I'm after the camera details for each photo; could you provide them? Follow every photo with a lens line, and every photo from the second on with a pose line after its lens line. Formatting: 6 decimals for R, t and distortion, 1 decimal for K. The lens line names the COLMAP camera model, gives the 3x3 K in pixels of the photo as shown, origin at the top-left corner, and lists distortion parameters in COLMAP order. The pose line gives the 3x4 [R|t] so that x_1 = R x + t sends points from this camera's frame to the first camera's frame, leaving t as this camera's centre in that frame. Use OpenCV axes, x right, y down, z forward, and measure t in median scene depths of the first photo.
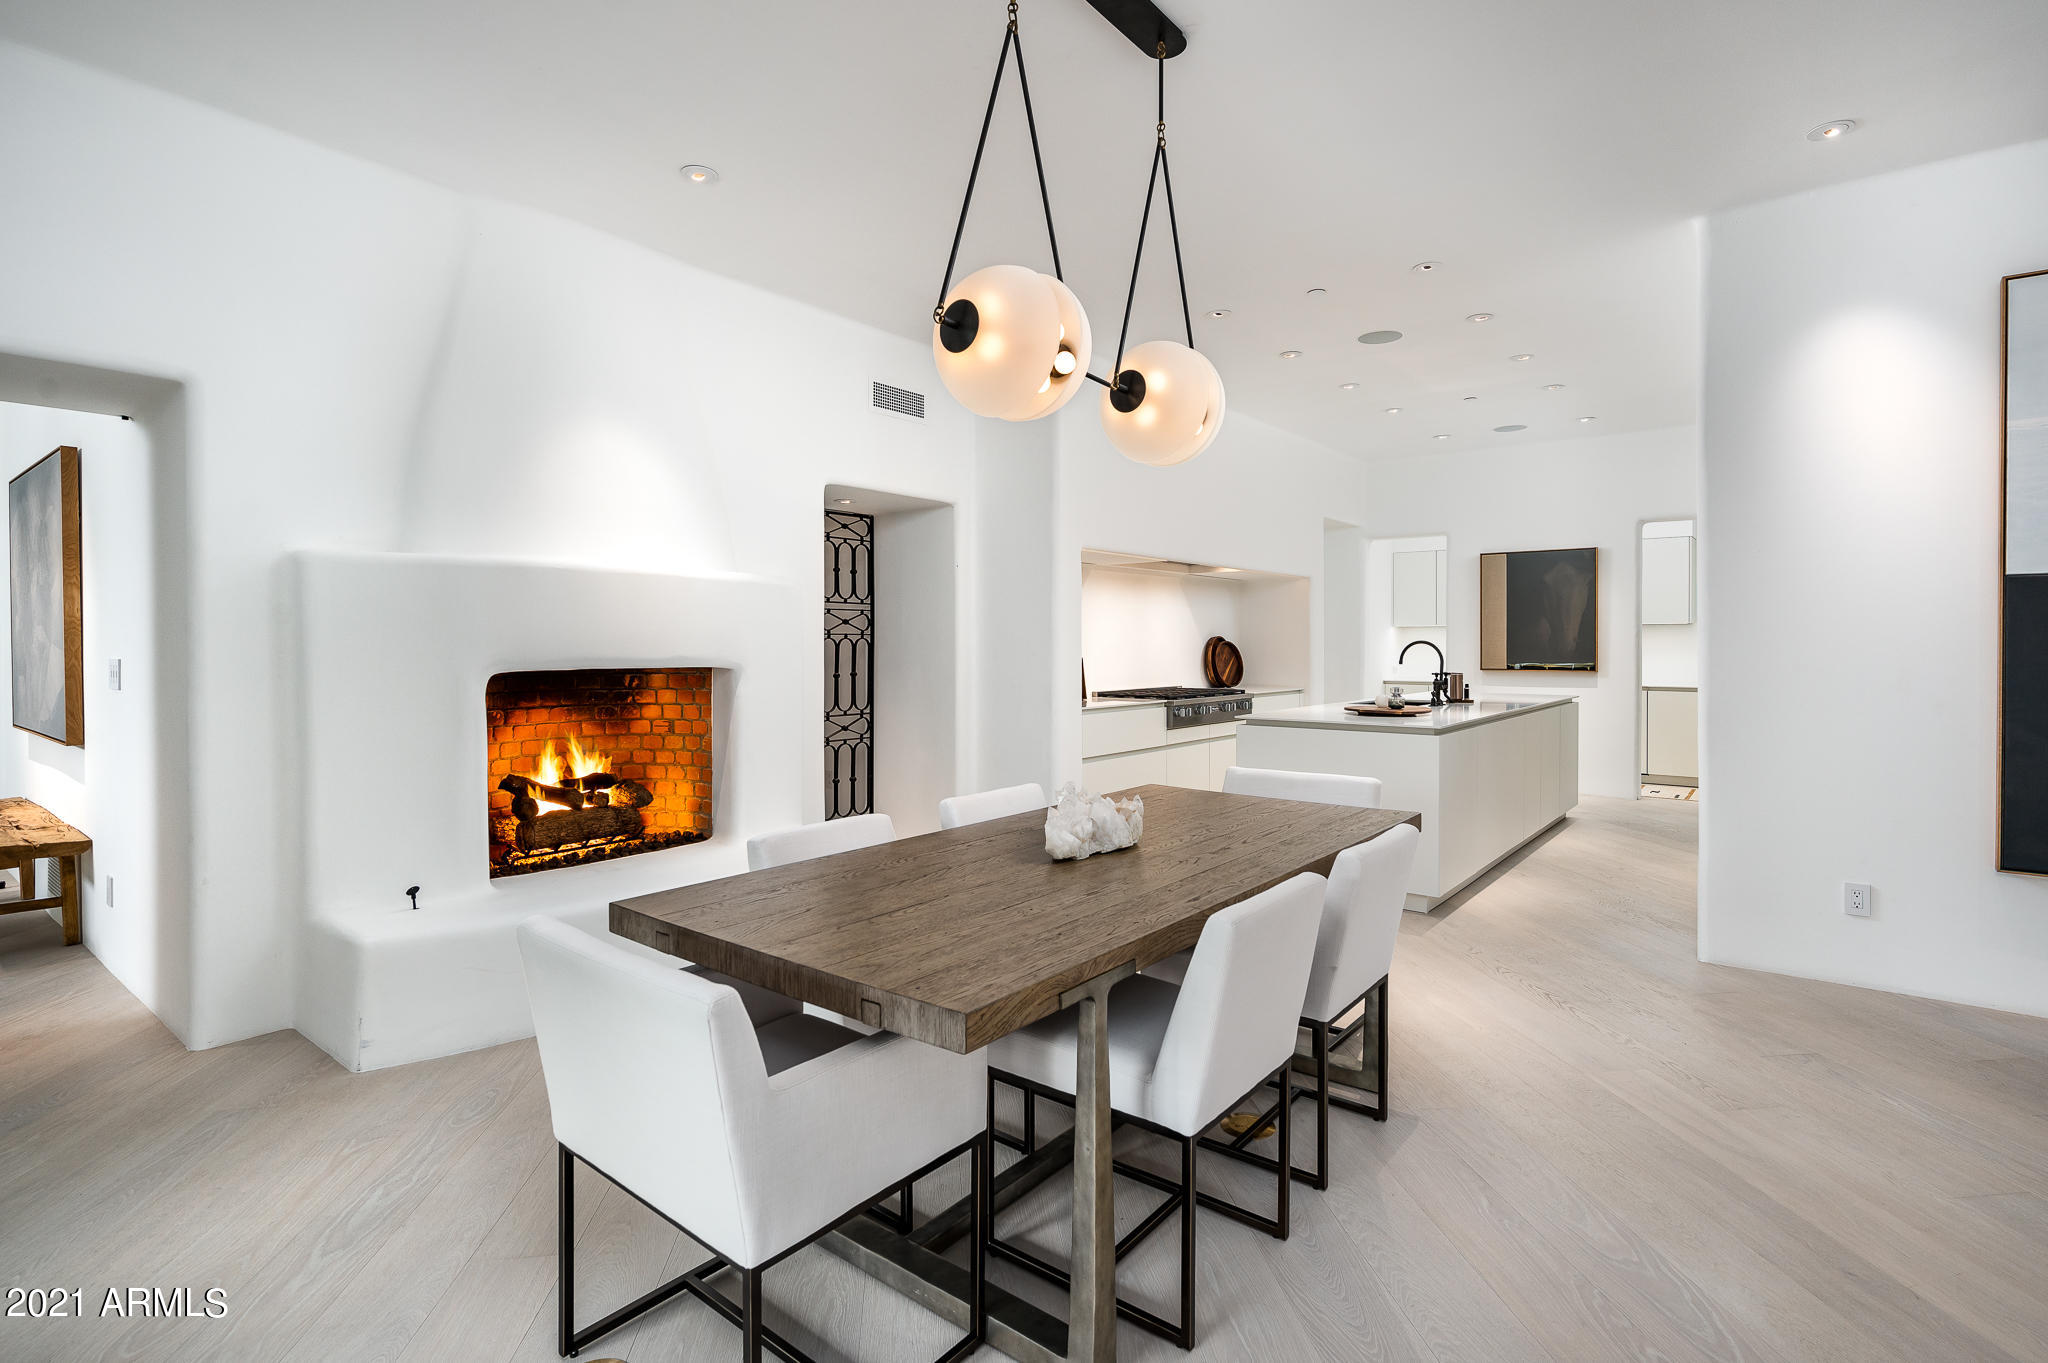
lens RADIAL K [[974.2, 0, 1078.7], [0, 974.2, 651.2], [0, 0, 1]] dist [-0.000527, -0.000058]
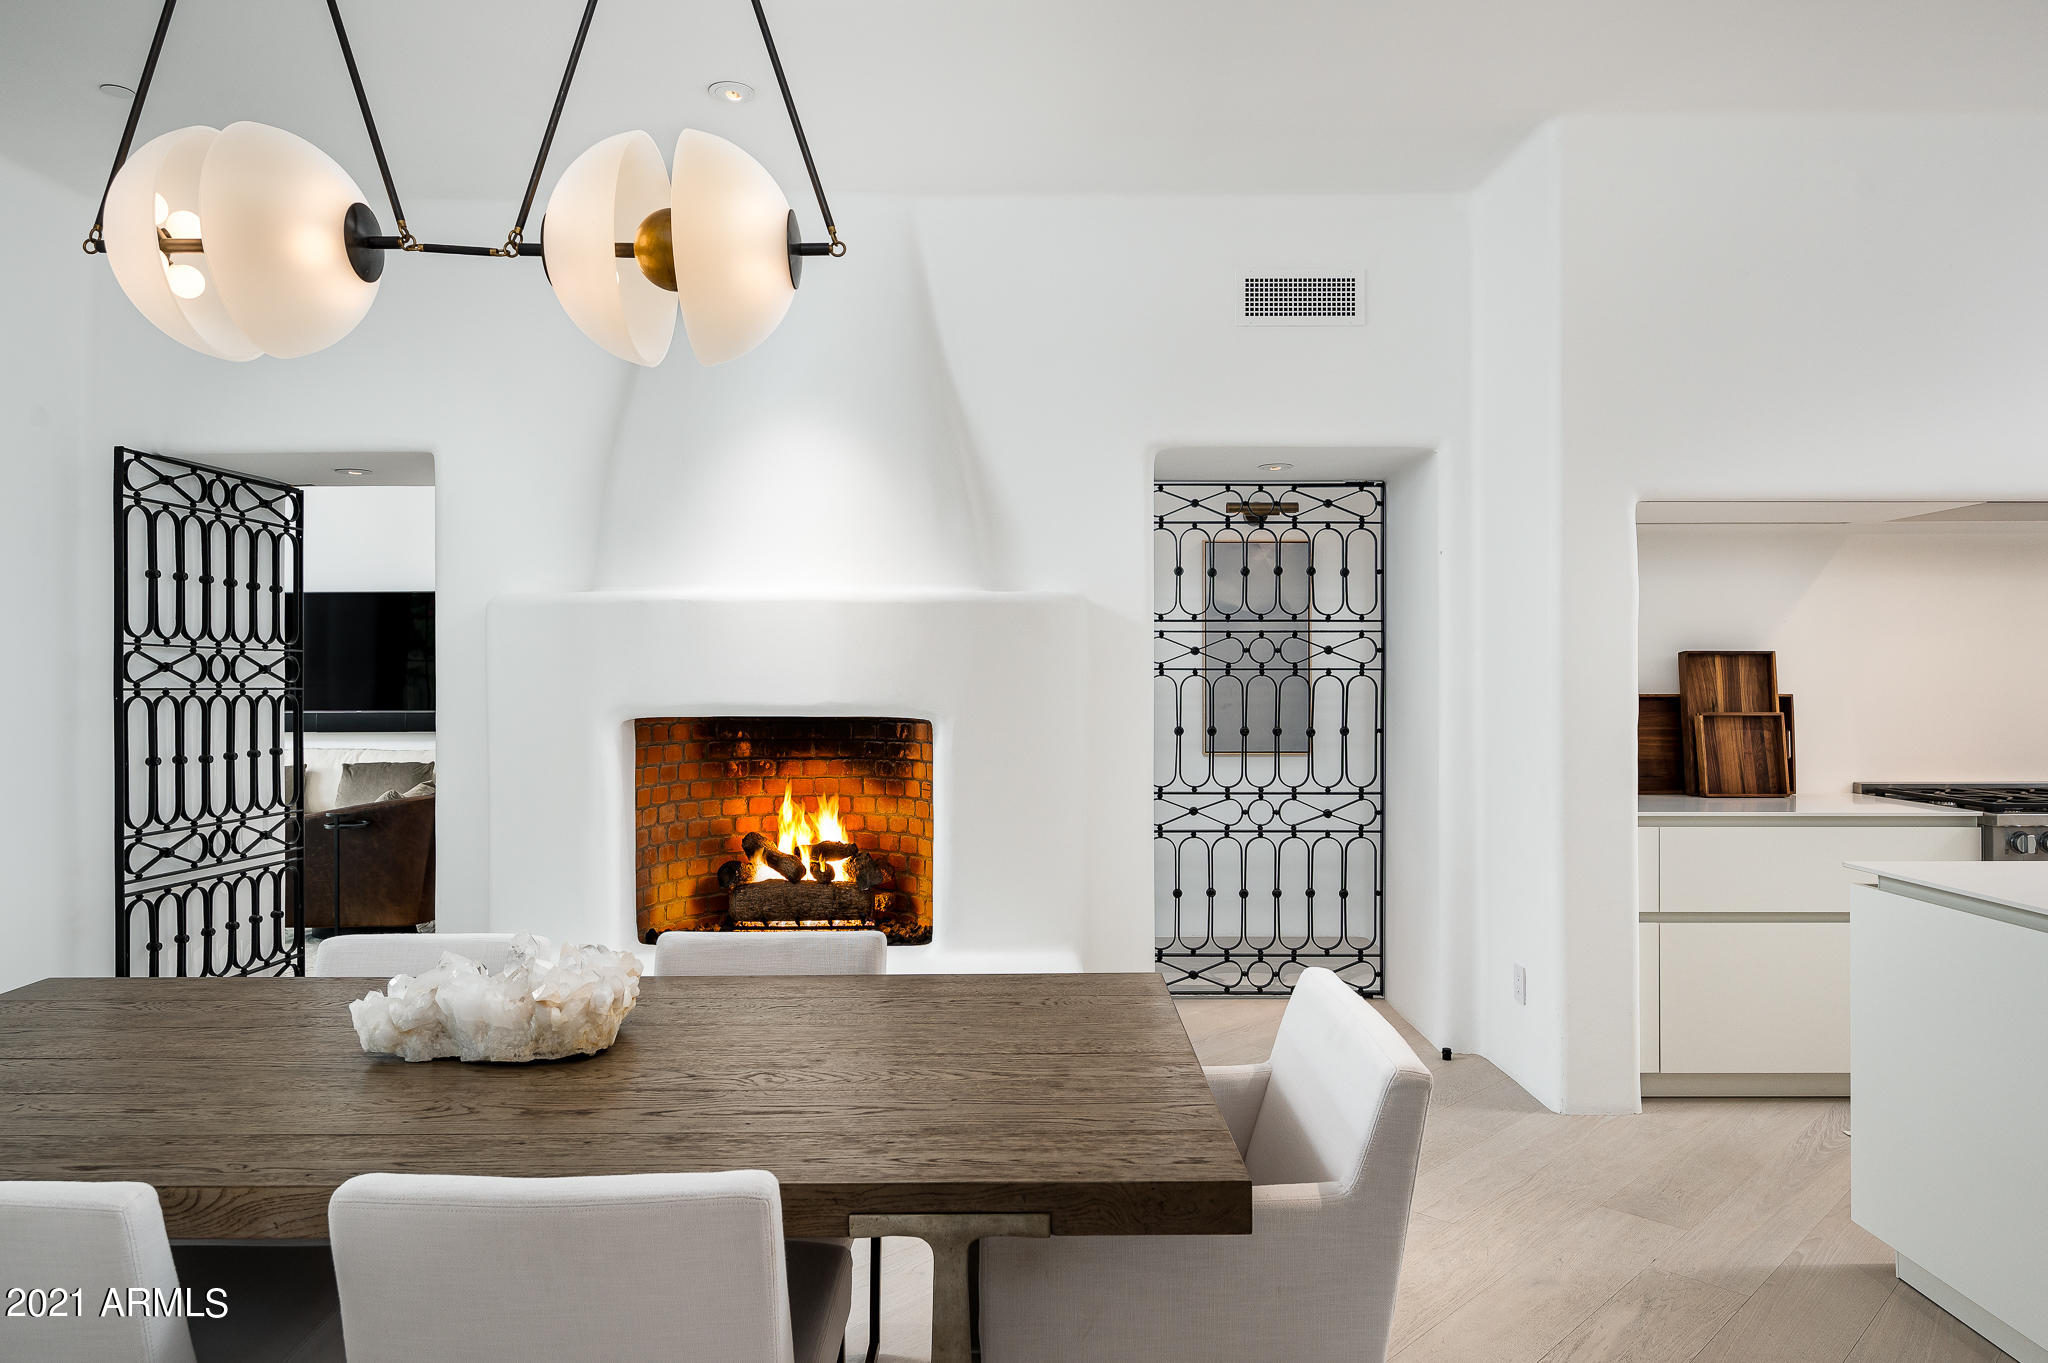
lens RADIAL K [[1300.9, 0, 1027.5], [0, 1300.9, 663.7], [0, 0, 1]] dist [0.002243, 0.001232]
pose [[0.596450, -0.007493, -0.802615, 0.308602], [-0.005460, 0.999895, -0.013392, -0.007502], [0.802632, 0.012370, 0.596347, 0.292183]]
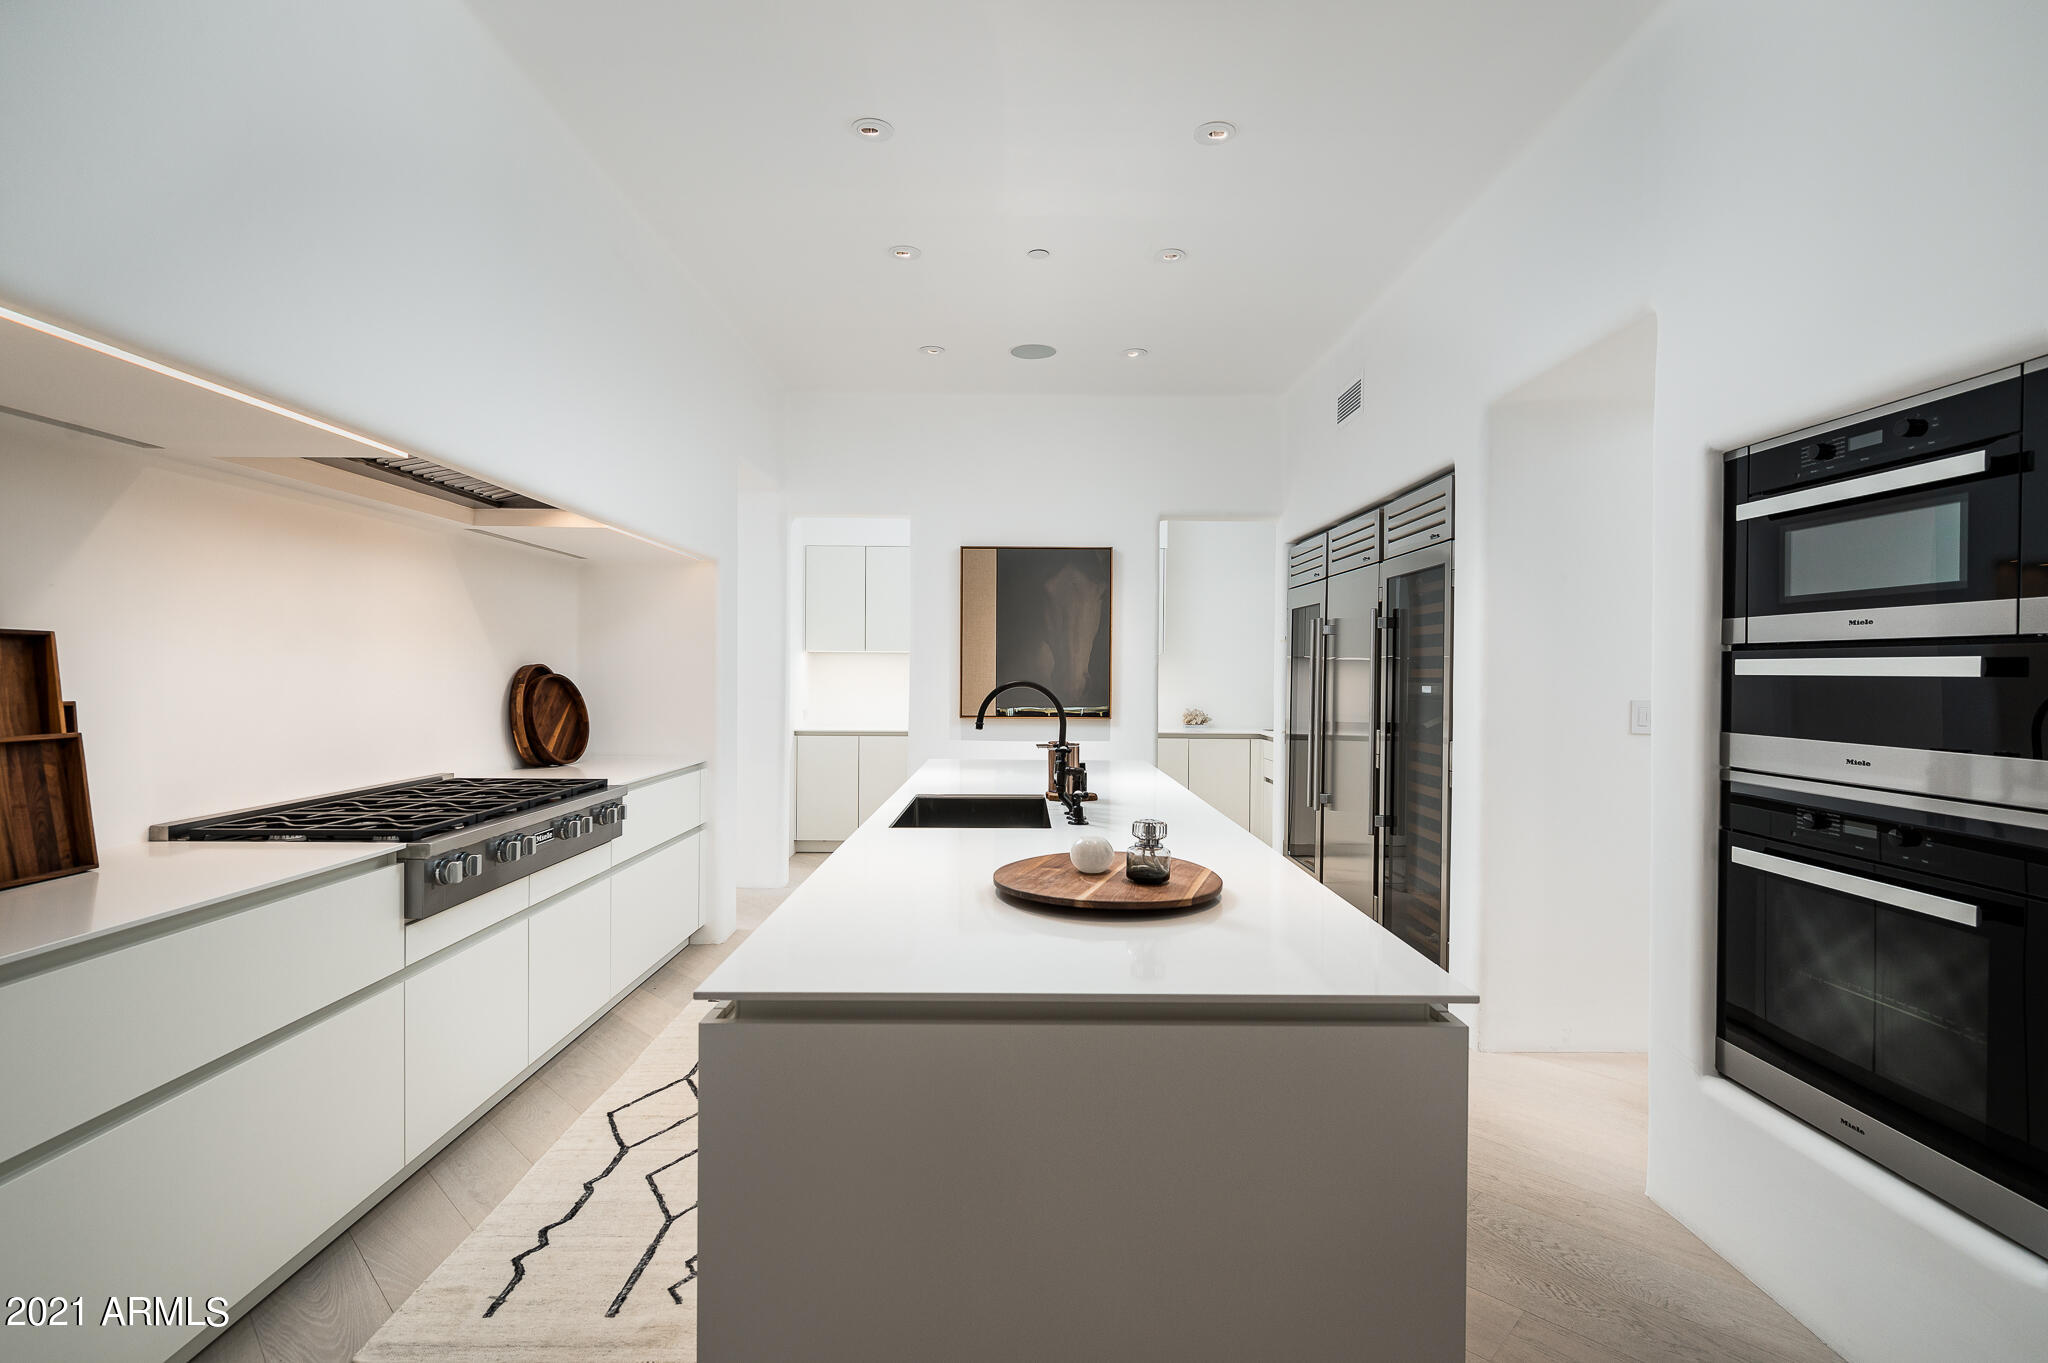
lens RADIAL K [[955.6, 0, 1024.0], [0, 955.6, 681.5], [0, 0, 1]] dist [-0.000694, -0.000145]
pose [[0.799676, 0.000185, 0.600432, 0.061892], [-0.002878, 0.999990, 0.003525, -0.011404], [-0.600425, -0.004547, 0.799668, 0.581254]]
